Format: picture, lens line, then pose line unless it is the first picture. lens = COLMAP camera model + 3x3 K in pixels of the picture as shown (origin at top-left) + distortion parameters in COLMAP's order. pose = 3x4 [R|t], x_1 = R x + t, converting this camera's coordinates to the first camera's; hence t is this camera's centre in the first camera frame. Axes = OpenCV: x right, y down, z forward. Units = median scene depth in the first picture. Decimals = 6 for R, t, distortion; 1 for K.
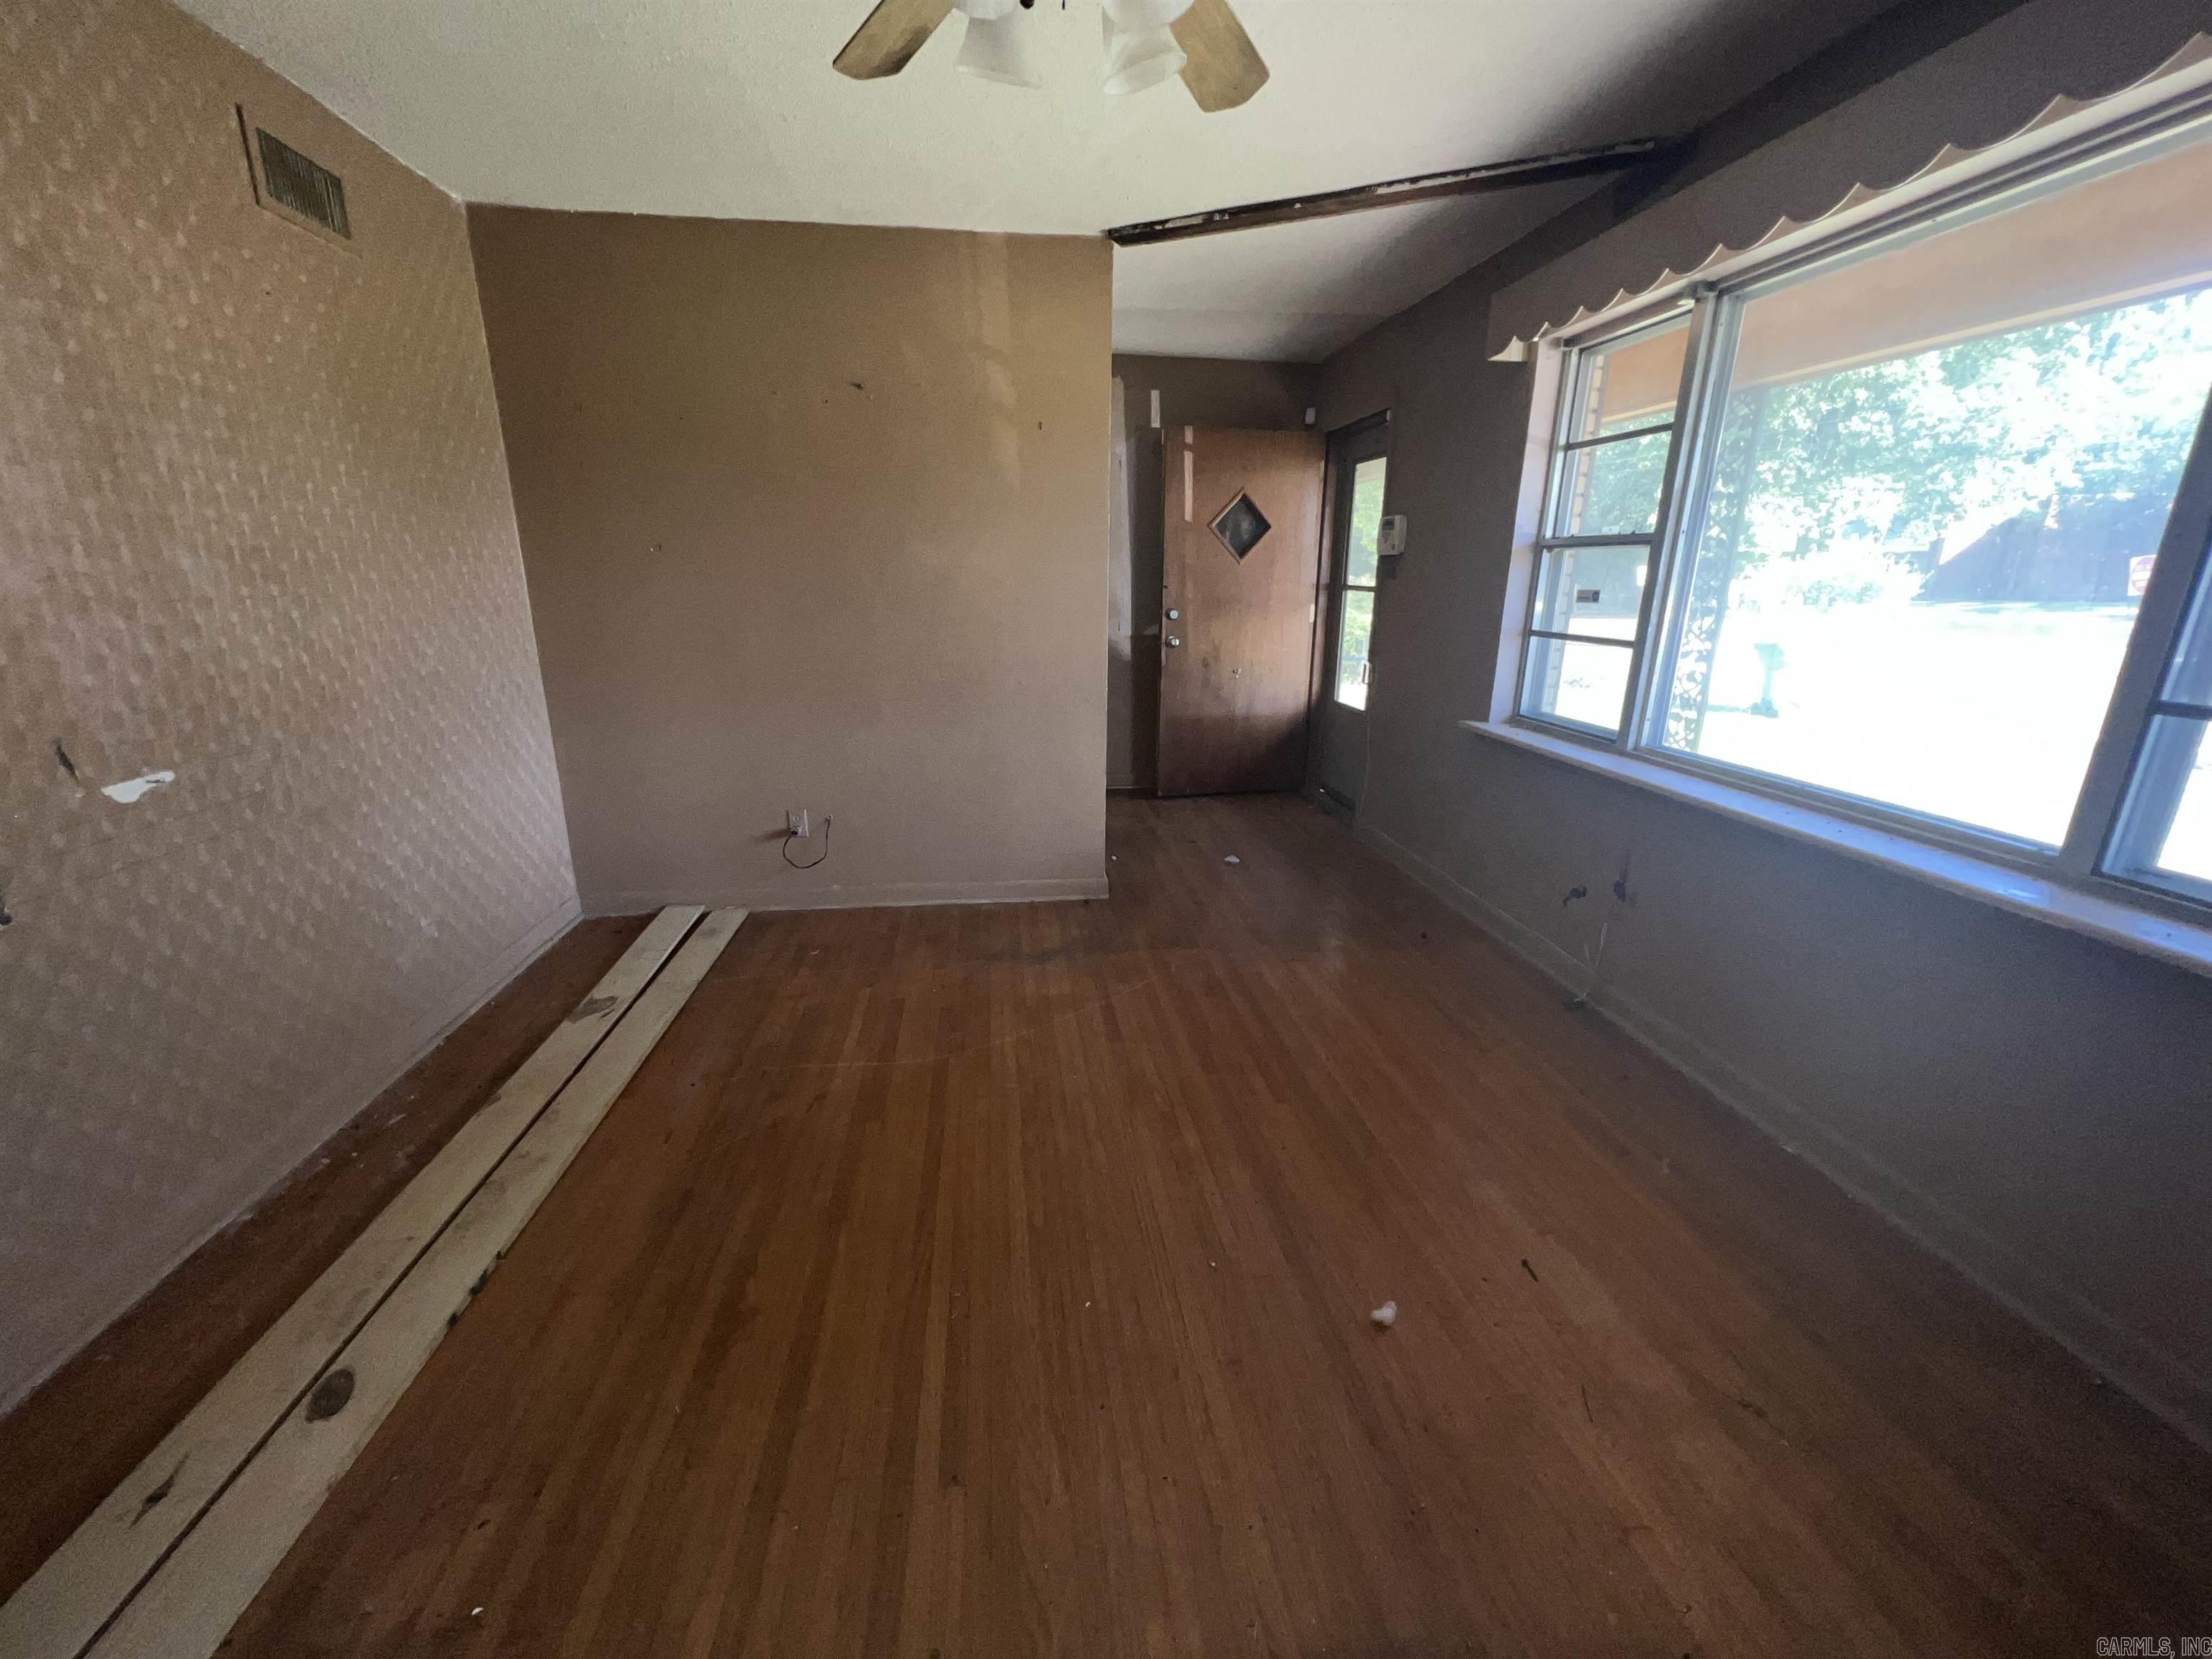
lens RADIAL K [[877.4, 0, 1106.0], [0, 877.4, 829.5], [0, 0, 1]] dist [-0.000753, 0.000096]
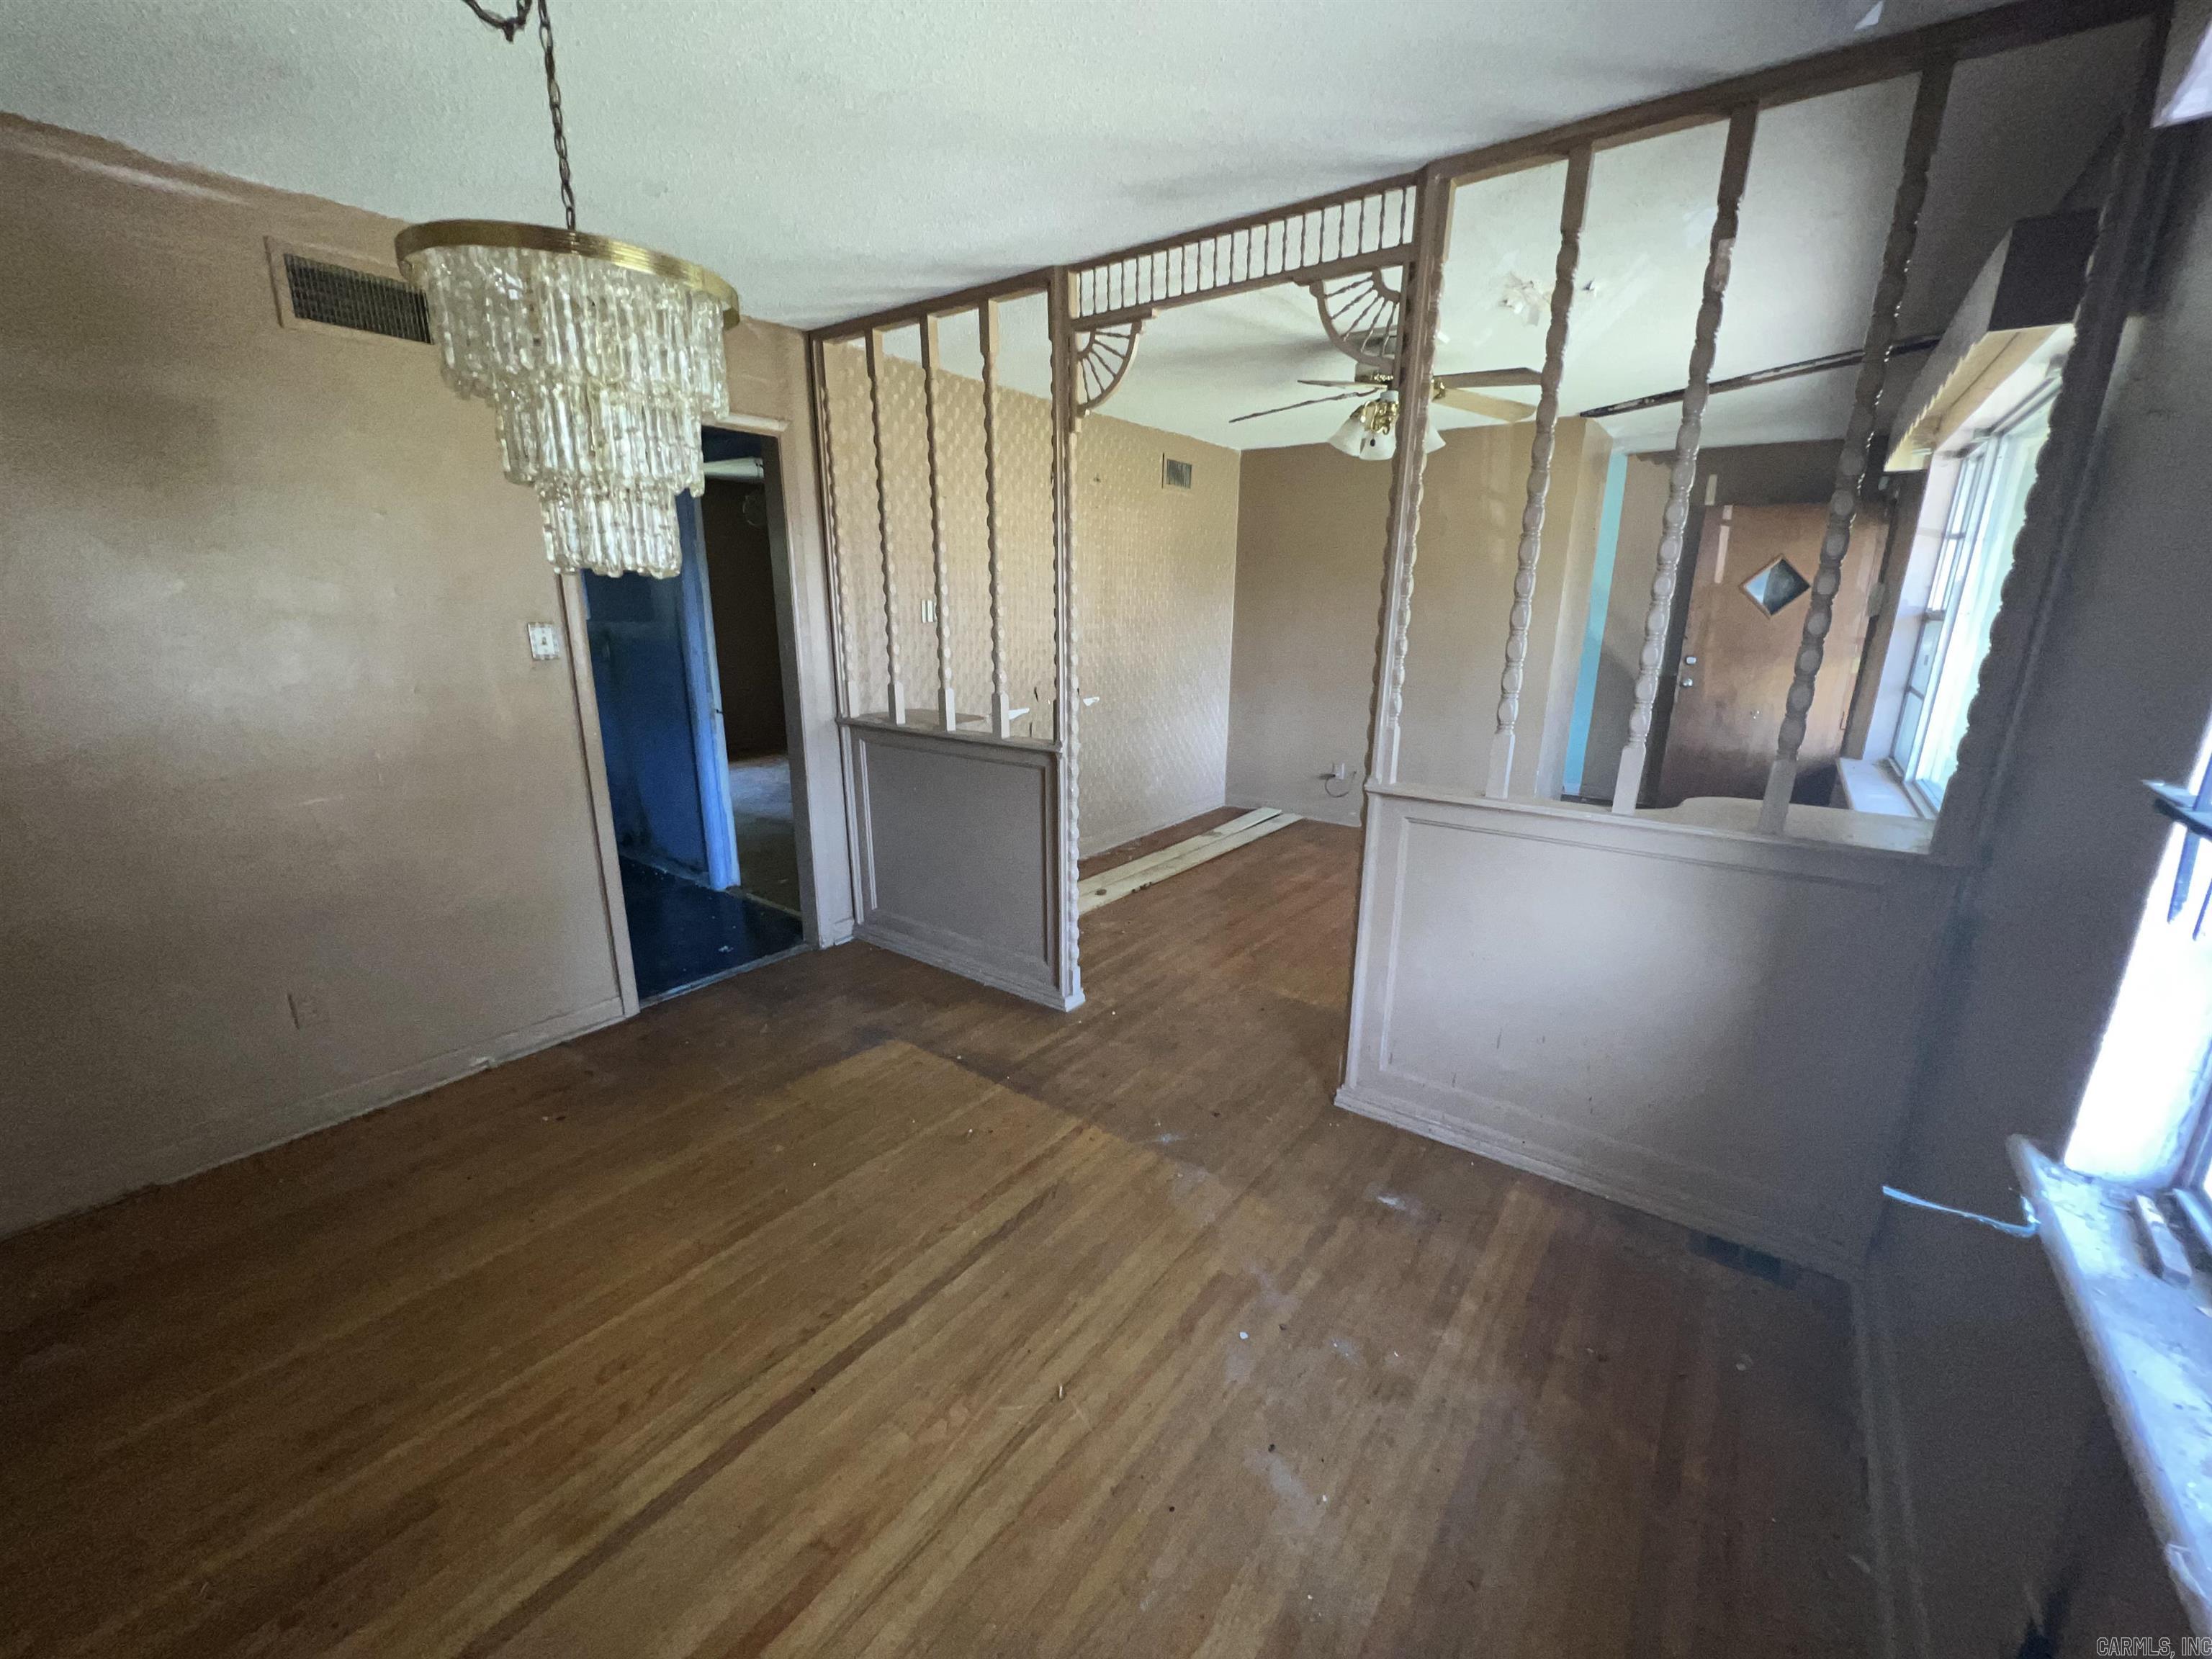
lens RADIAL K [[877.4, 0, 1106.0], [0, 877.4, 829.5], [0, 0, 1]] dist [-0.000753, 0.000096]
pose [[0.714566, 0.175081, -0.677305, 0.590369], [-0.195948, 0.979512, 0.046473, 0.132880], [0.671566, 0.099508, 0.734233, -0.638338]]
